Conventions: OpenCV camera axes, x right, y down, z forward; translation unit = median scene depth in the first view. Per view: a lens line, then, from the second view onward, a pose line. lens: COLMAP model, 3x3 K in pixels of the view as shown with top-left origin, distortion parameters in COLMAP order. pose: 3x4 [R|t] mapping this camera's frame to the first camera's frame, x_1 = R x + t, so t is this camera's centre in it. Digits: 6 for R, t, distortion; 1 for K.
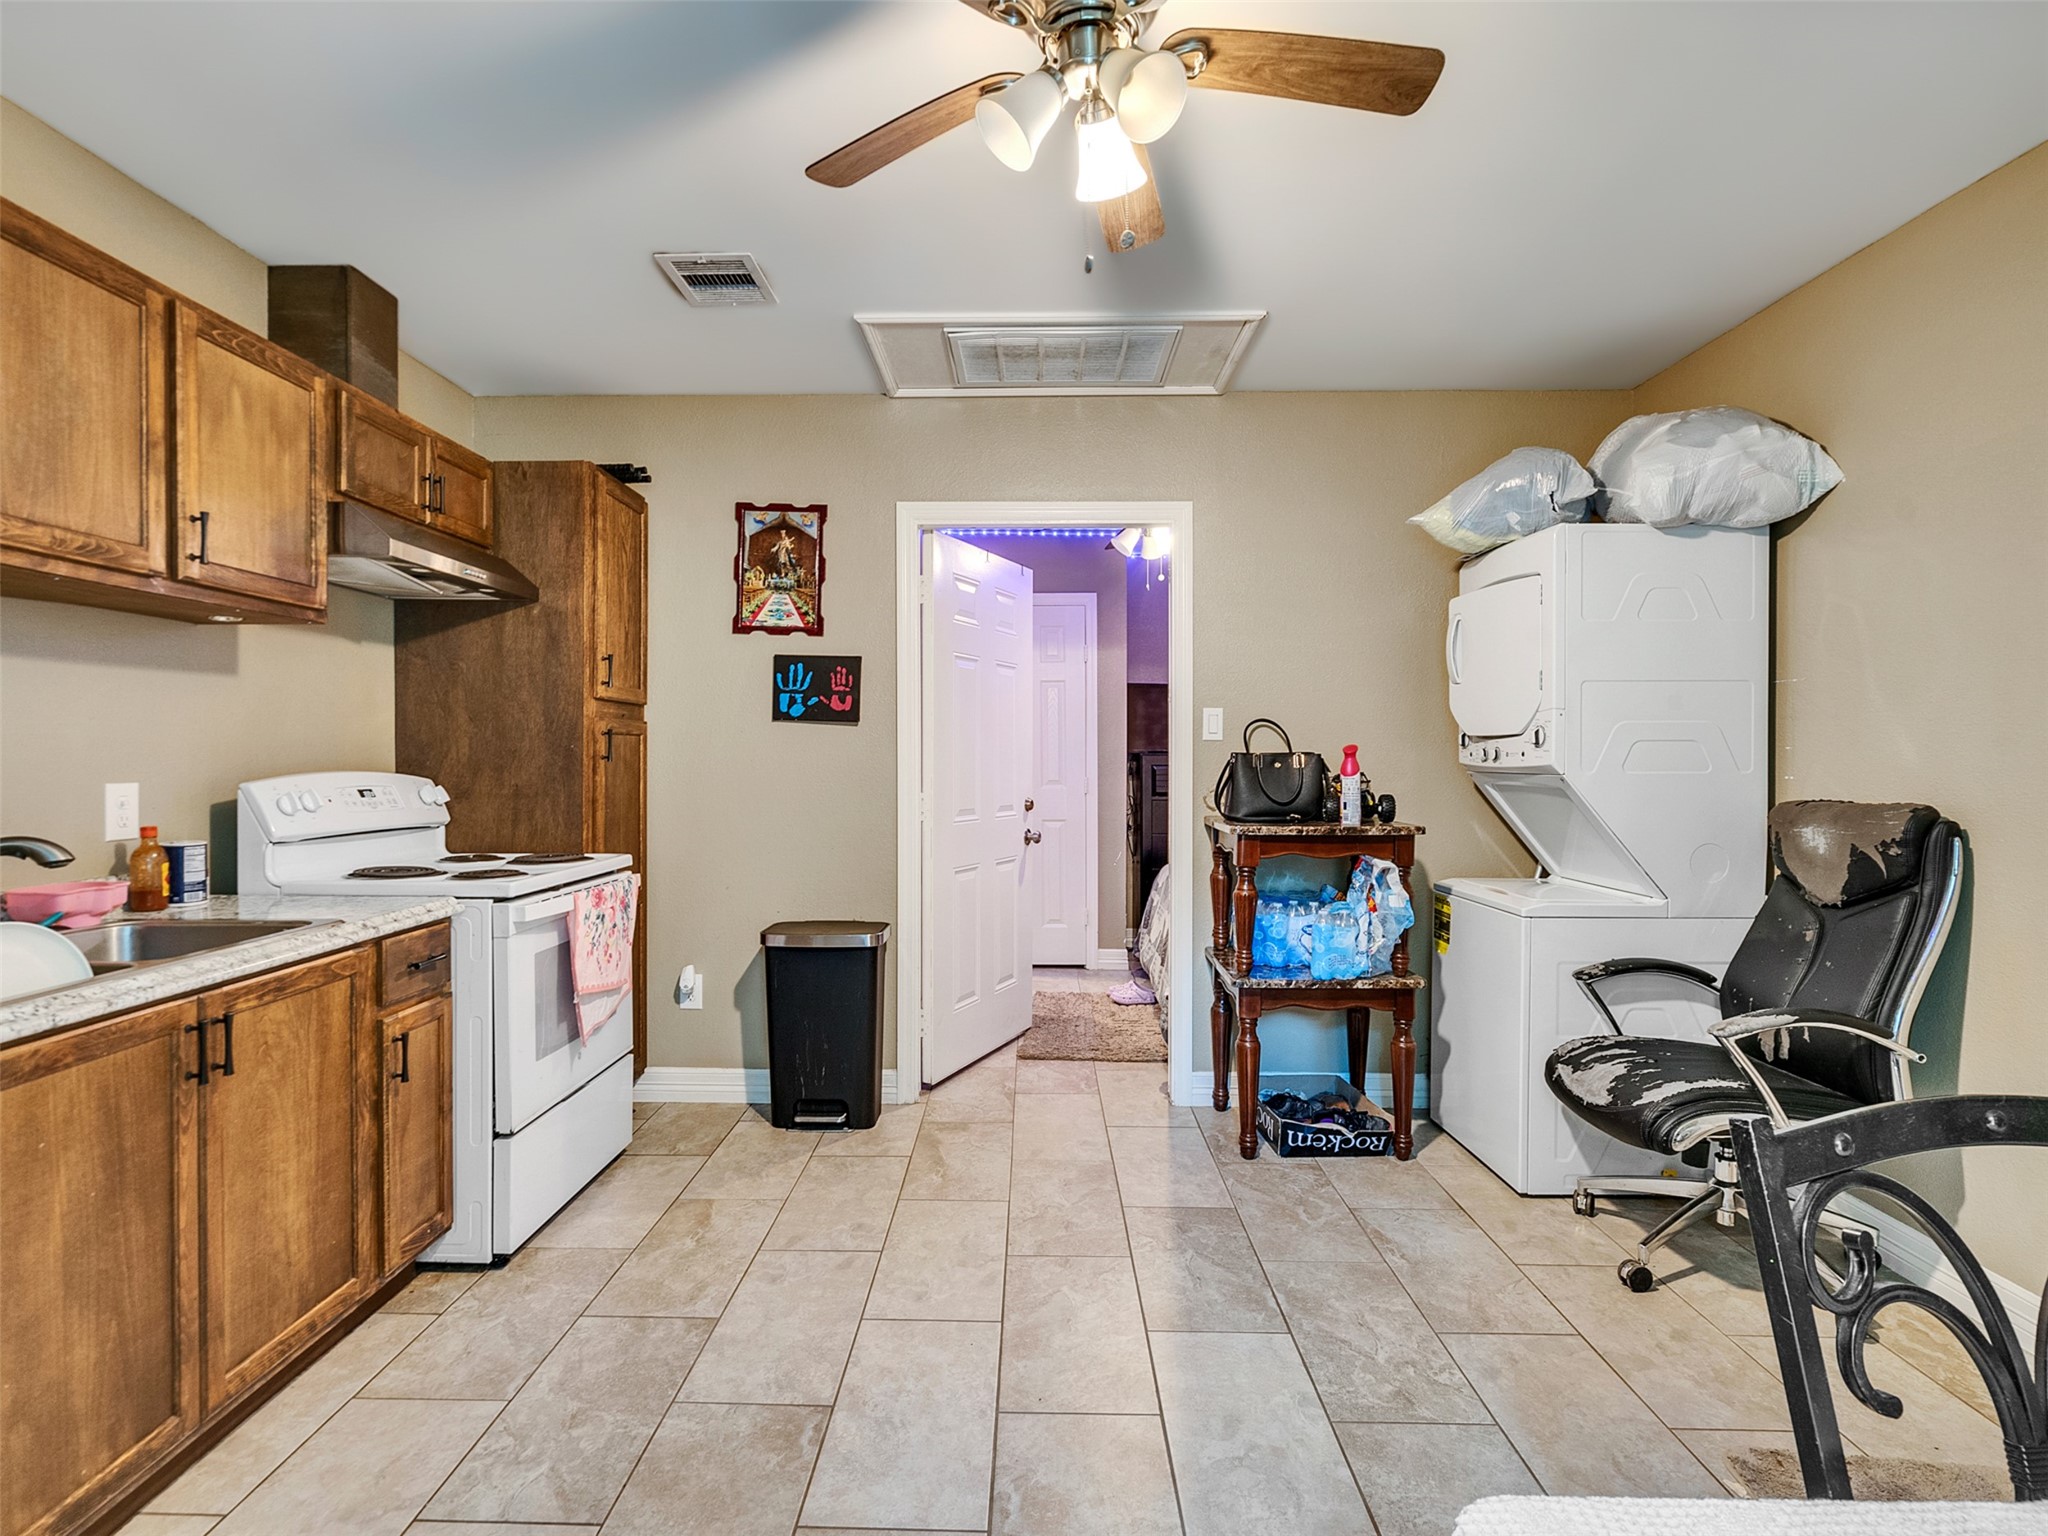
lens RADIAL K [[1045.3, 0, 1013.4], [0, 1045.3, 763.8], [0, 0, 1]] dist [-0.007184, 0.004603]
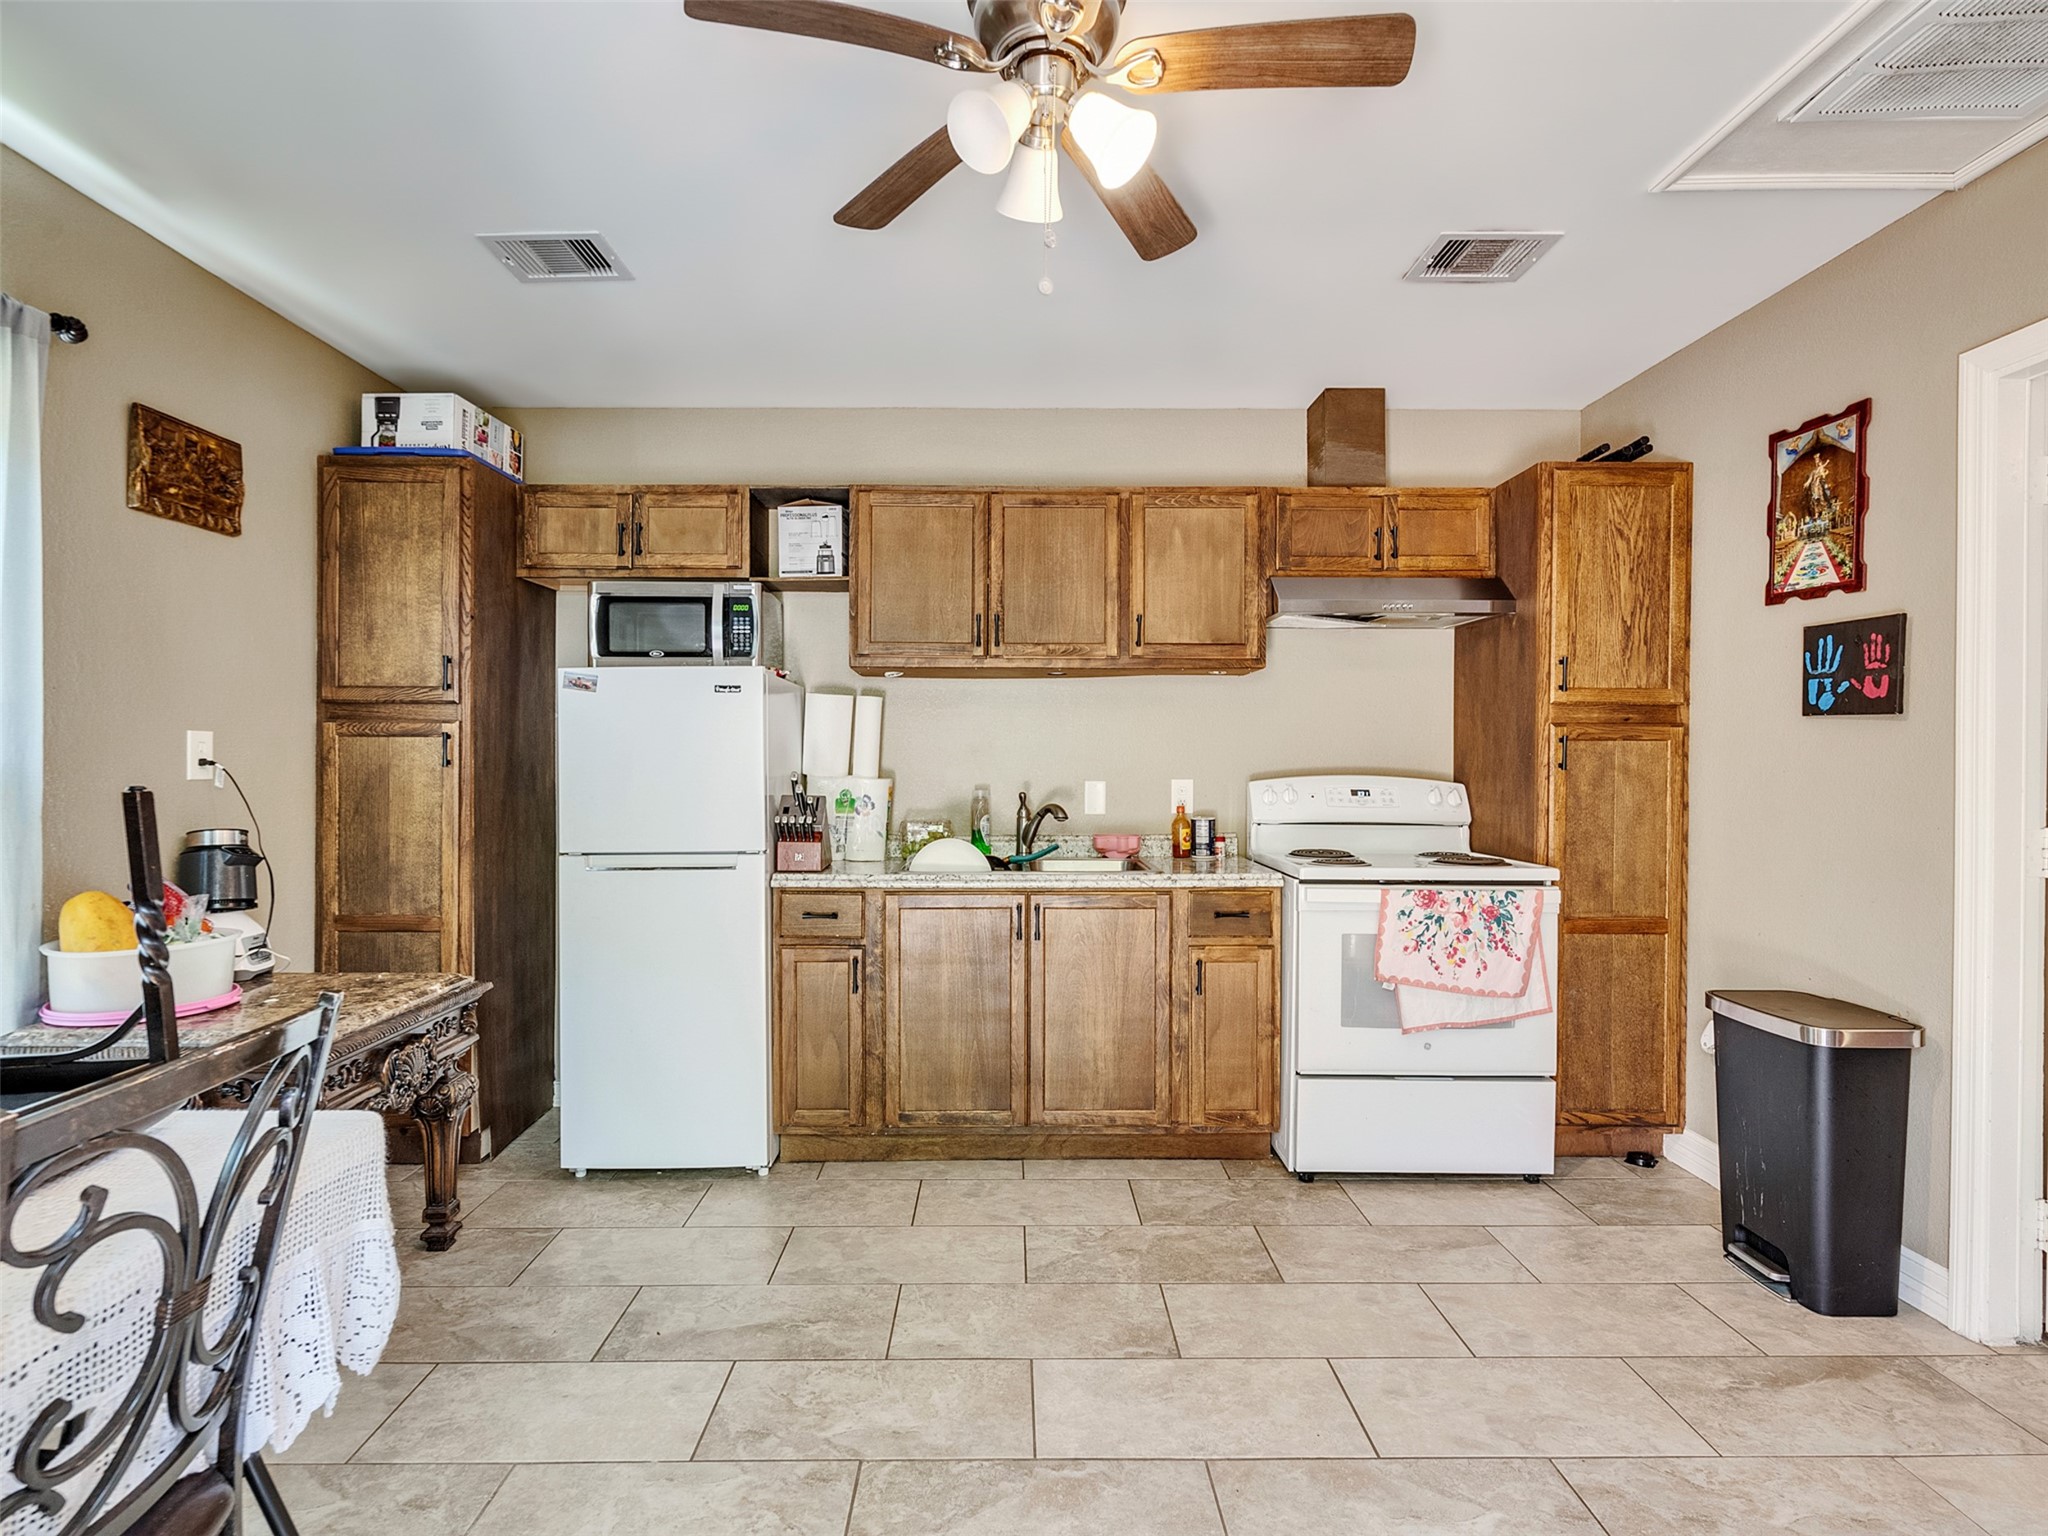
lens RADIAL K [[1045.3, 0, 1013.0], [0, 1045.3, 766.6], [0, 0, 1]] dist [-0.007184, 0.004603]
pose [[0.026348, 0.005137, -0.999640, 0.490768], [-0.010815, 0.999930, 0.004854, -0.003877], [0.999594, 0.010683, 0.026401, 0.425727]]
